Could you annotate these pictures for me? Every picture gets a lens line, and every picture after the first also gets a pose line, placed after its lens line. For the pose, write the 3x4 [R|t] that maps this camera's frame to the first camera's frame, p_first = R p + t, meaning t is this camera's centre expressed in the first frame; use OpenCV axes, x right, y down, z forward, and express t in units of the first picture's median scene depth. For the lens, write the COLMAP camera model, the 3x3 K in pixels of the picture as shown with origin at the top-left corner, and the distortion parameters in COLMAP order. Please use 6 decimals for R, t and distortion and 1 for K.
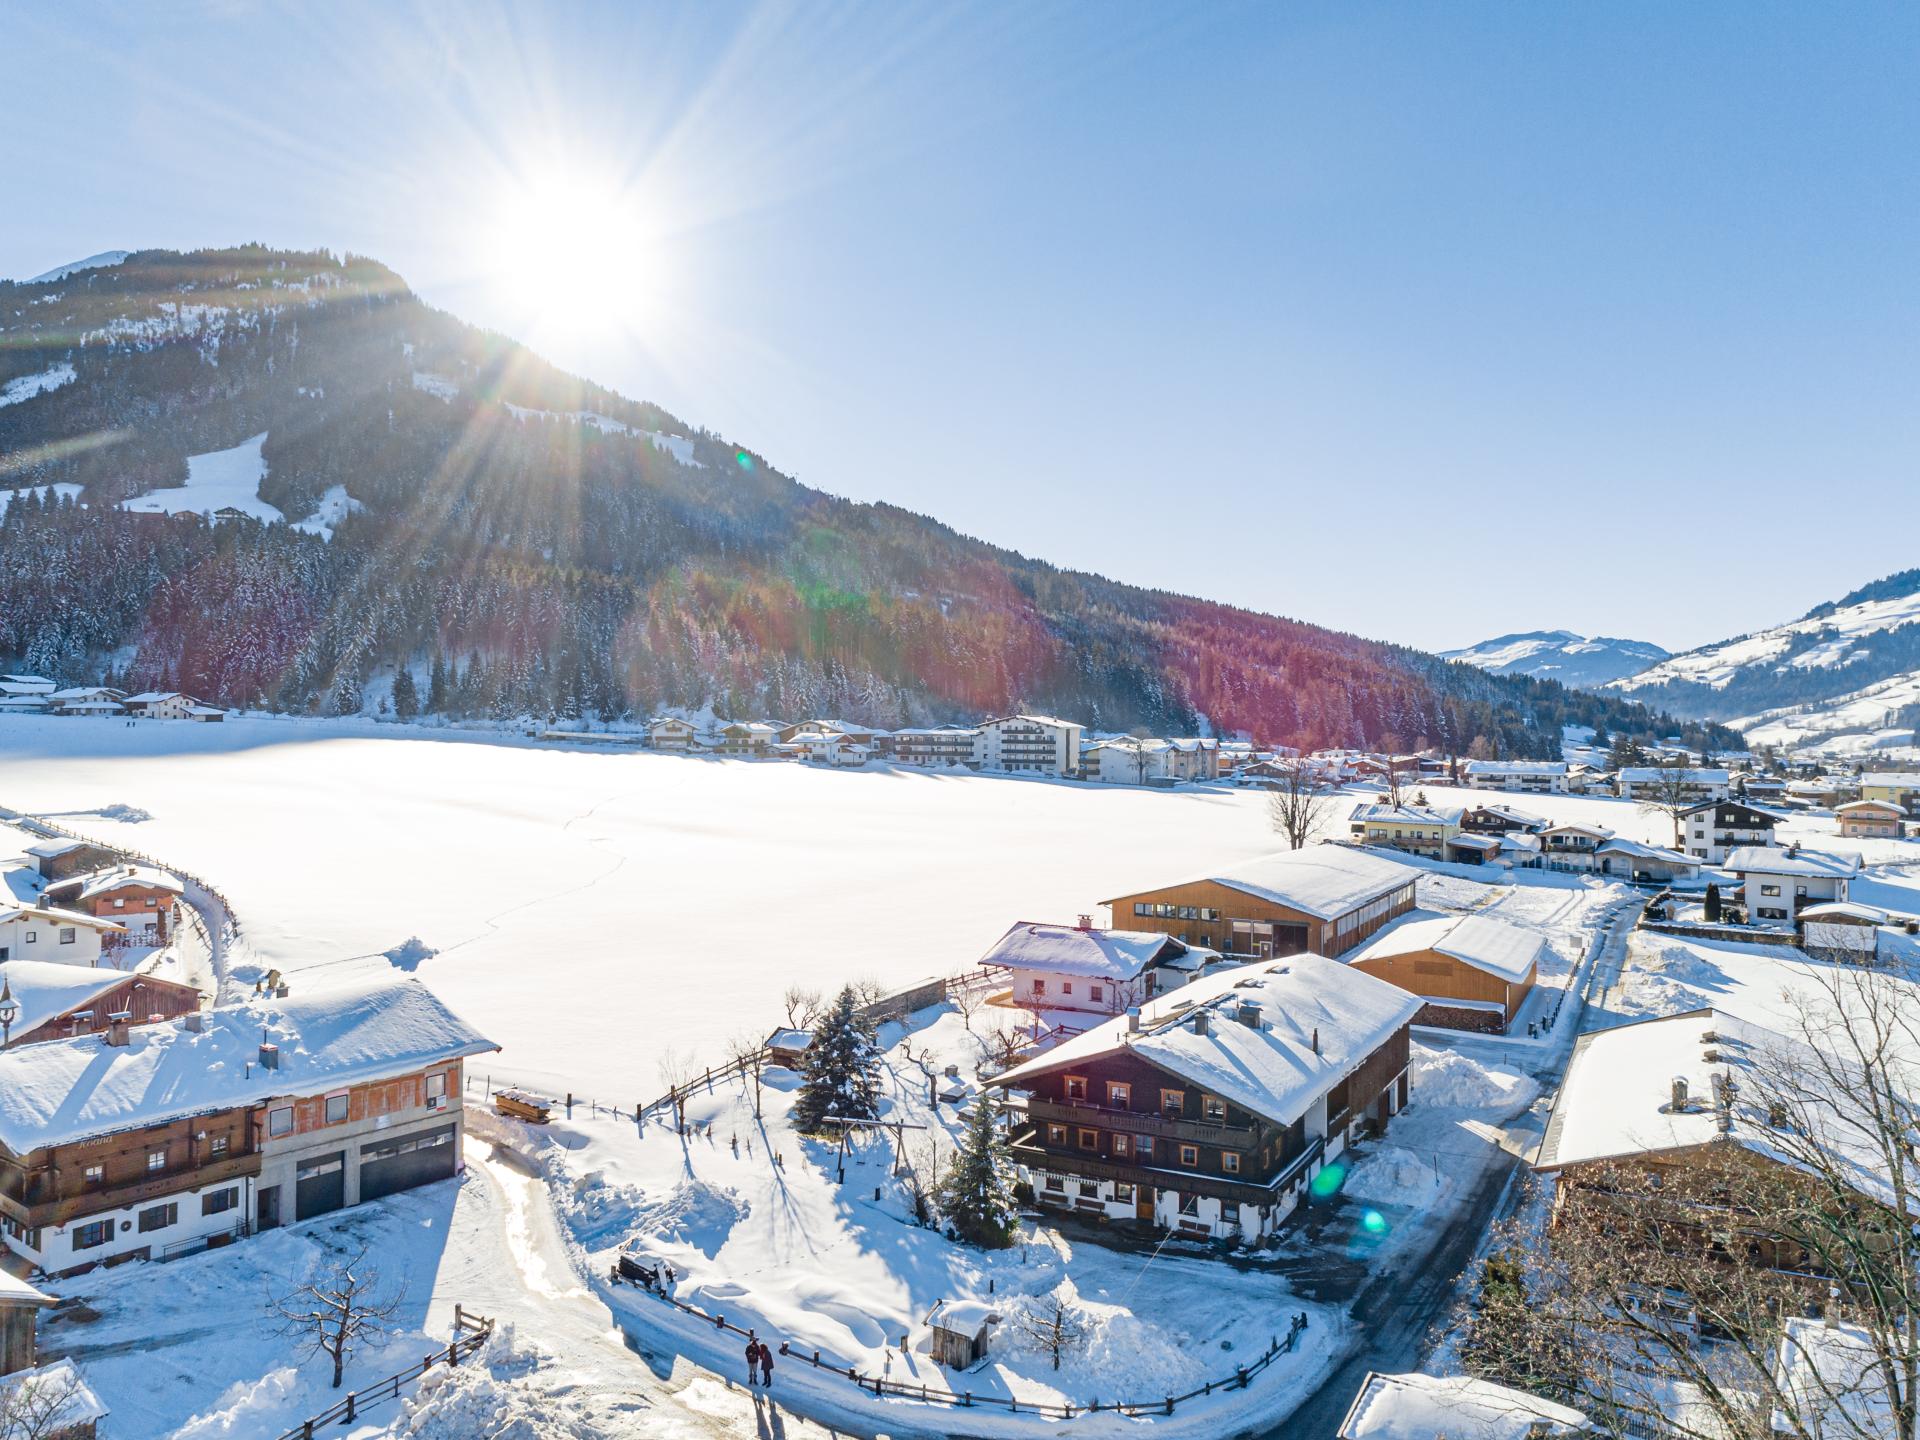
lens RADIAL K [[1442.9, 0, 963.9], [0, 1442.9, 732.6], [0, 0, 1]] dist [0.017279, 0.013057]
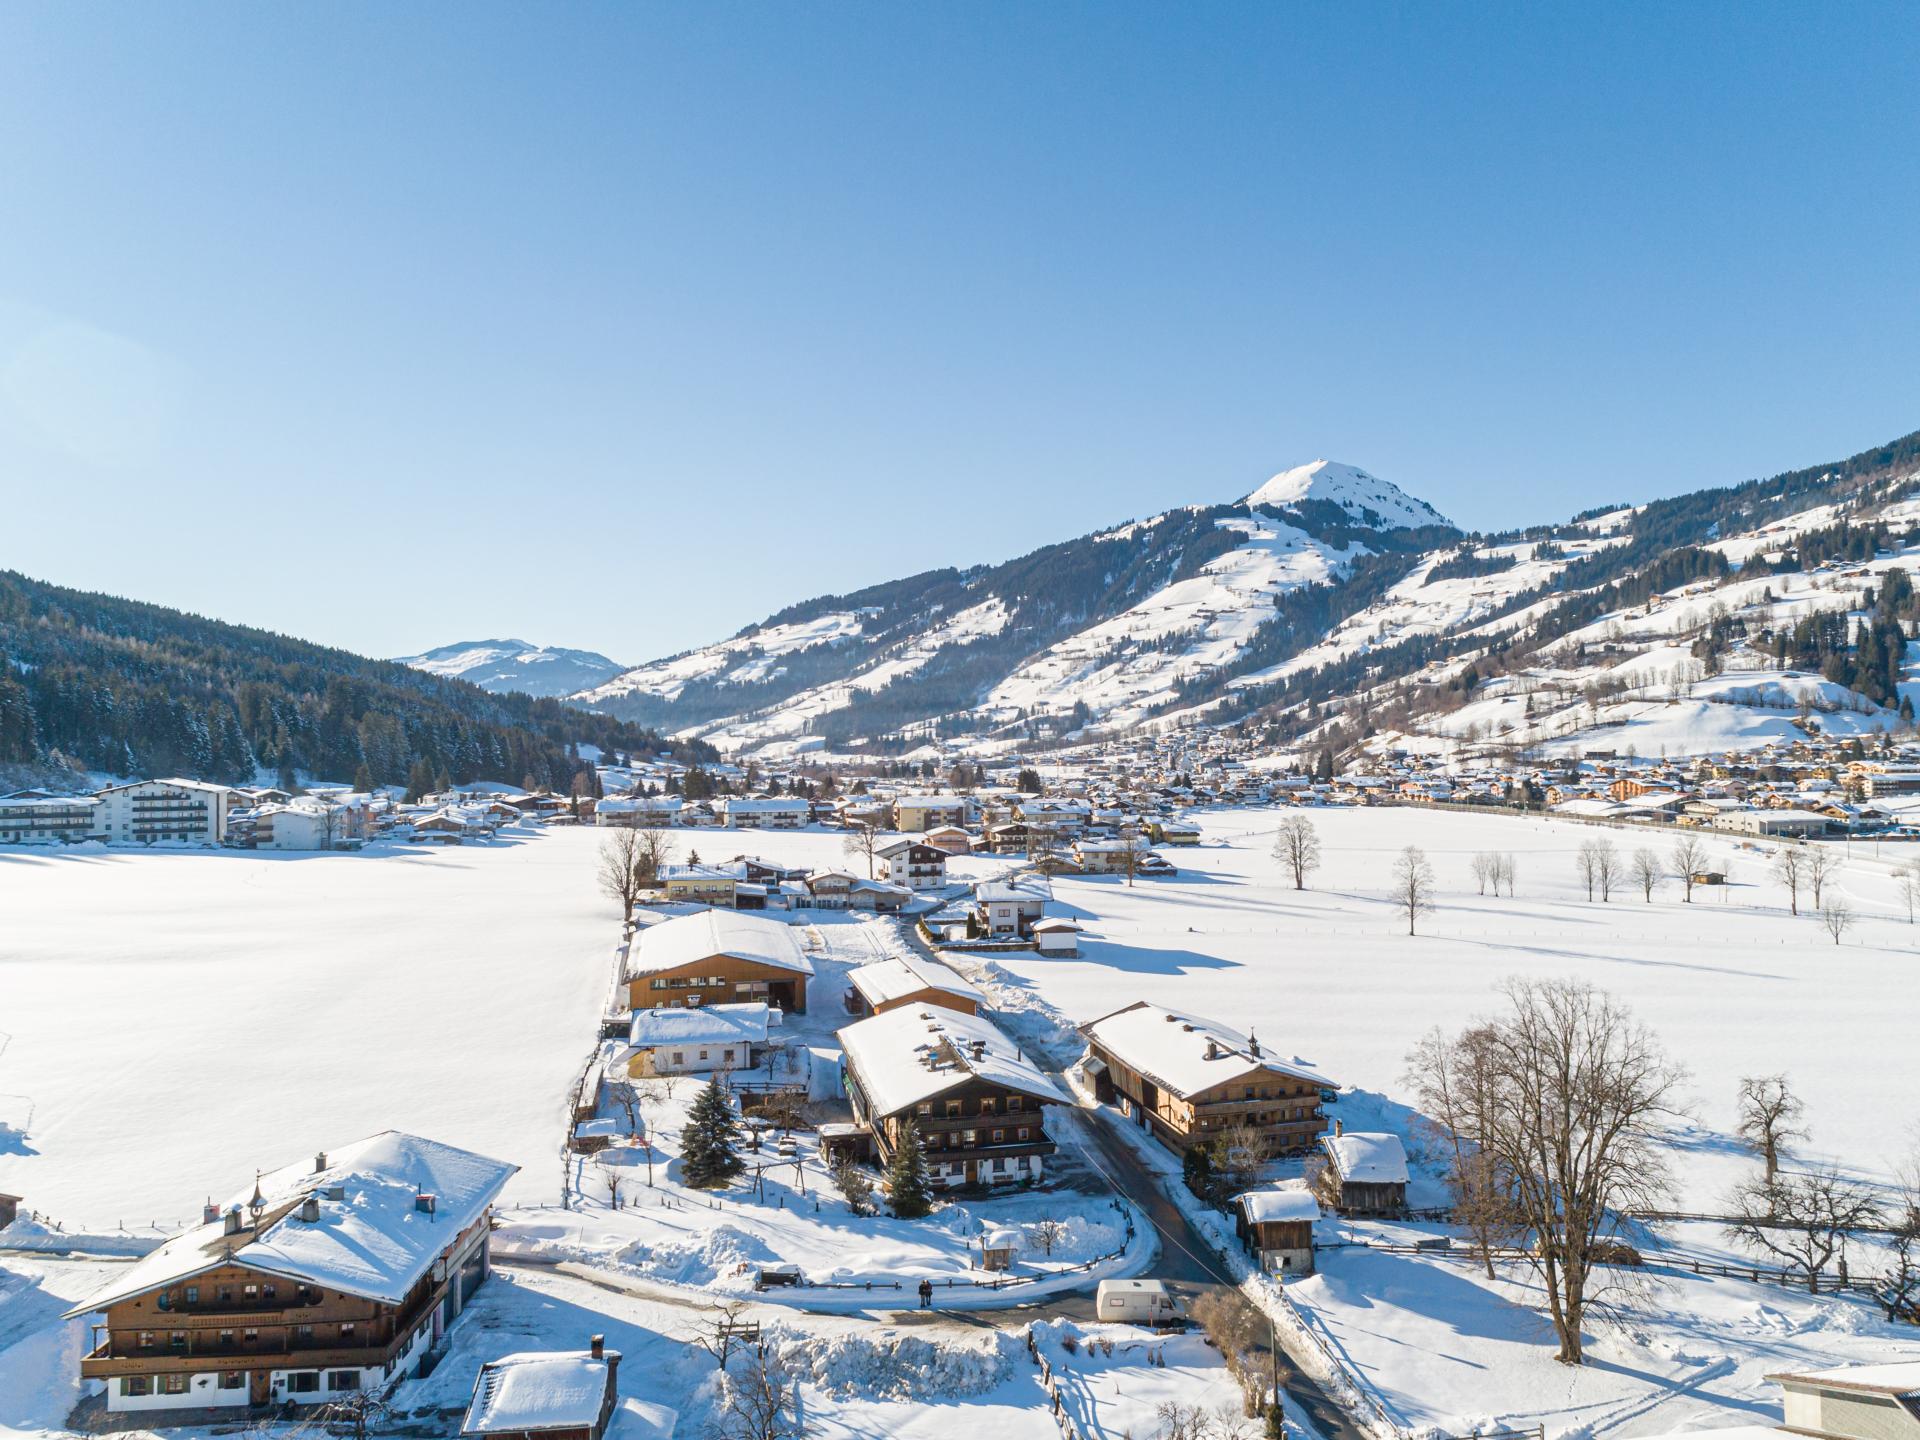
lens RADIAL K [[1477.6, 0, 1038.5], [0, 1477.6, 709.4], [0, 0, 1]] dist [0.023903, 0.008097]
pose [[0.741145, -0.006558, 0.671313, -0.070932], [0.020498, 0.999707, -0.012864, -0.013031], [-0.671032, 0.023294, 0.741062, -0.022622]]
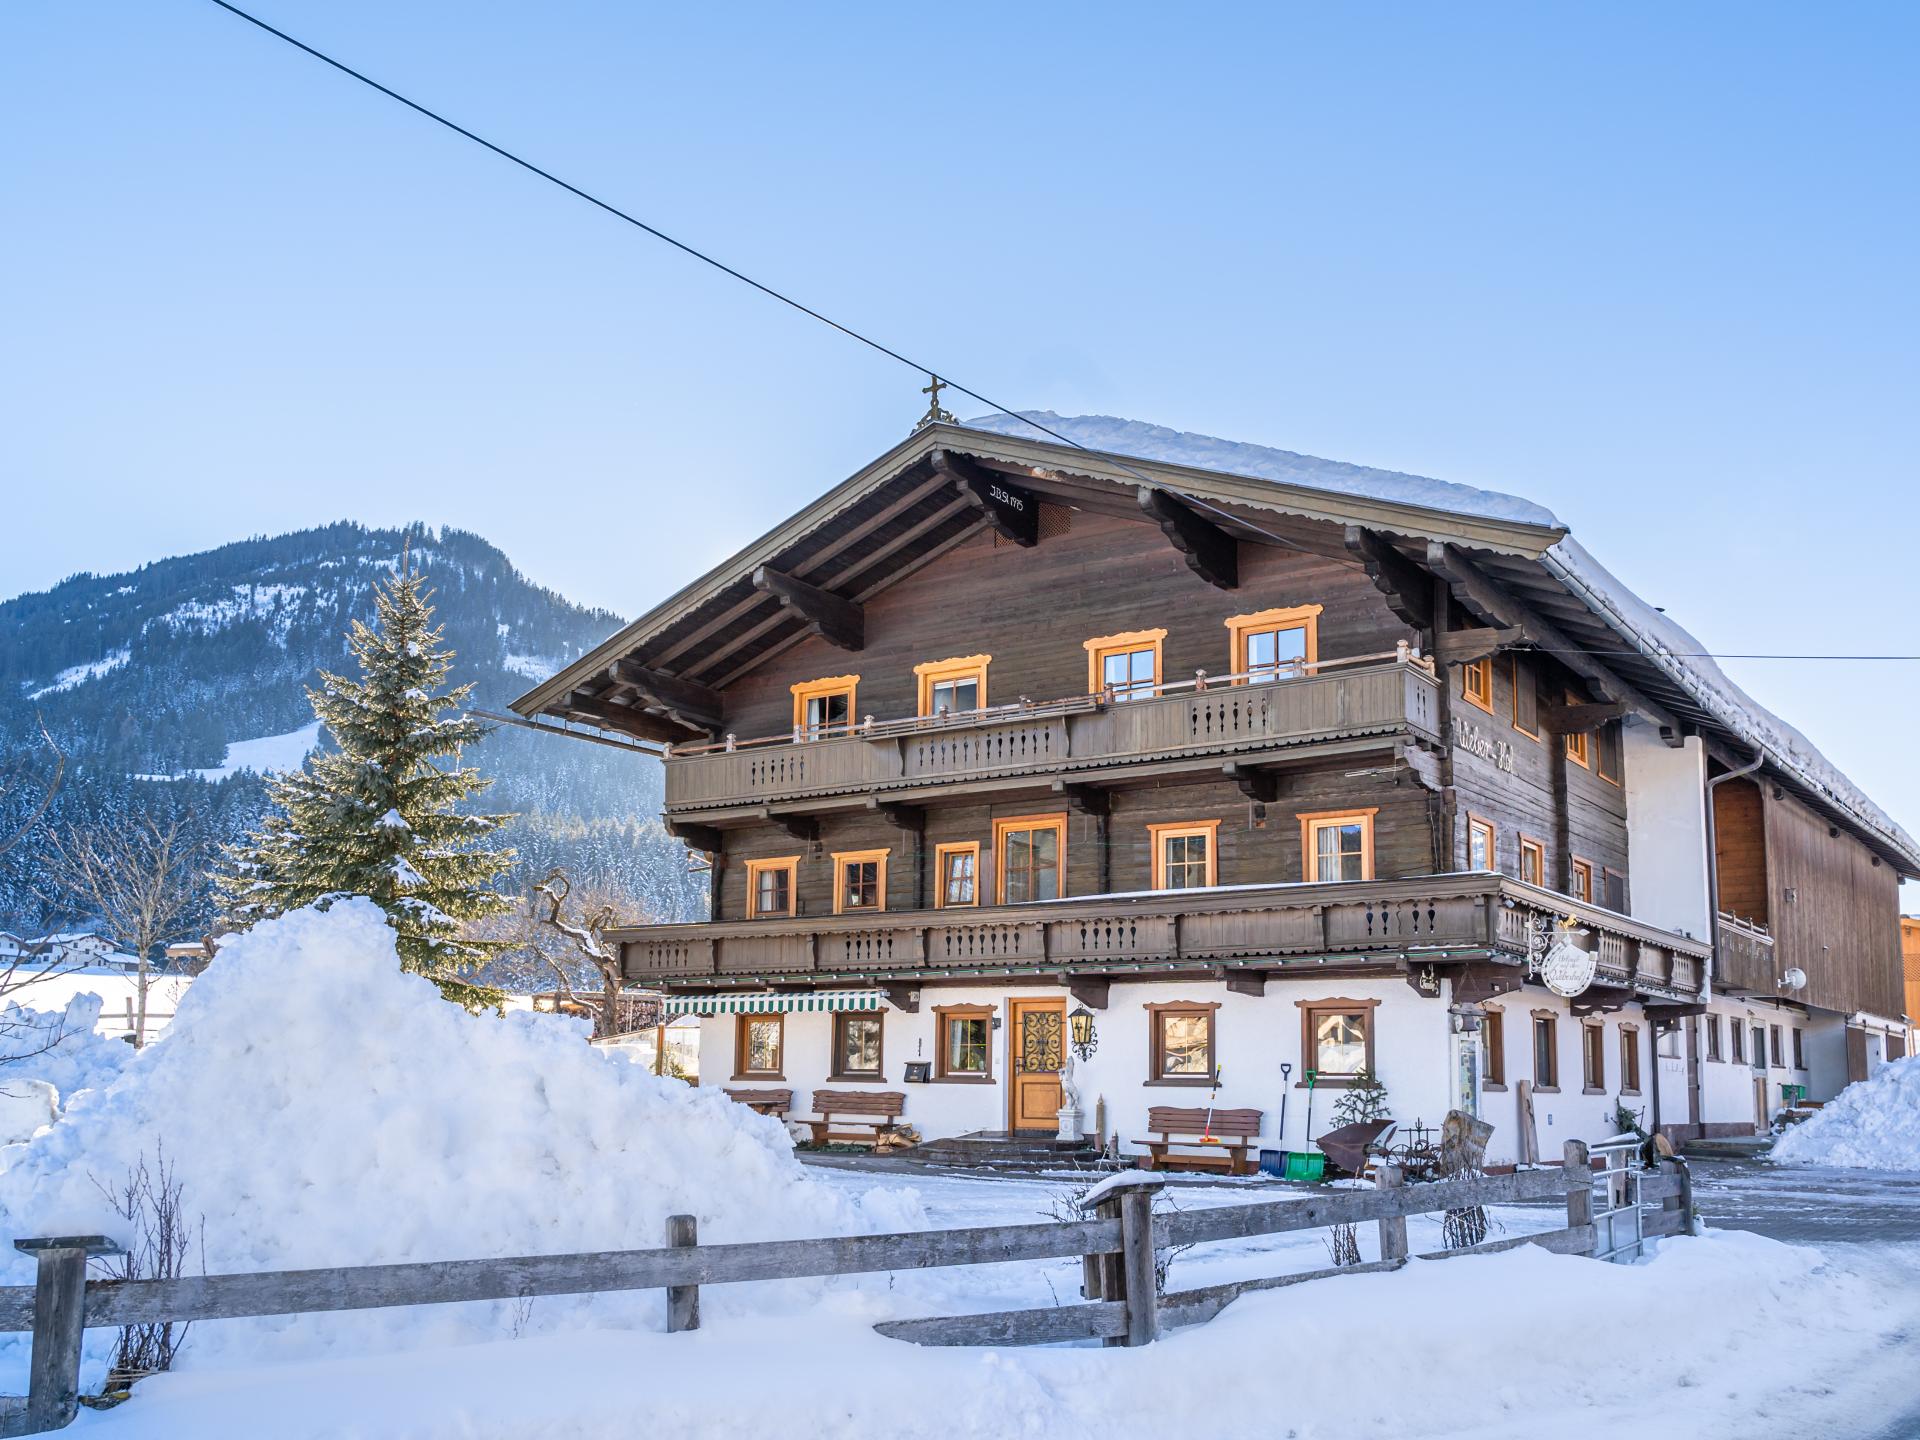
lens RADIAL K [[1741.5, 0, 974.0], [0, 1741.5, 853.9], [0, 0, 1]] dist [0.014091, -0.014185]
pose [[0.993611, -0.008026, -0.112577, 0.011465], [-0.009041, 0.988603, -0.150272, 0.025398], [0.112500, 0.150330, 0.982214, 0.050979]]
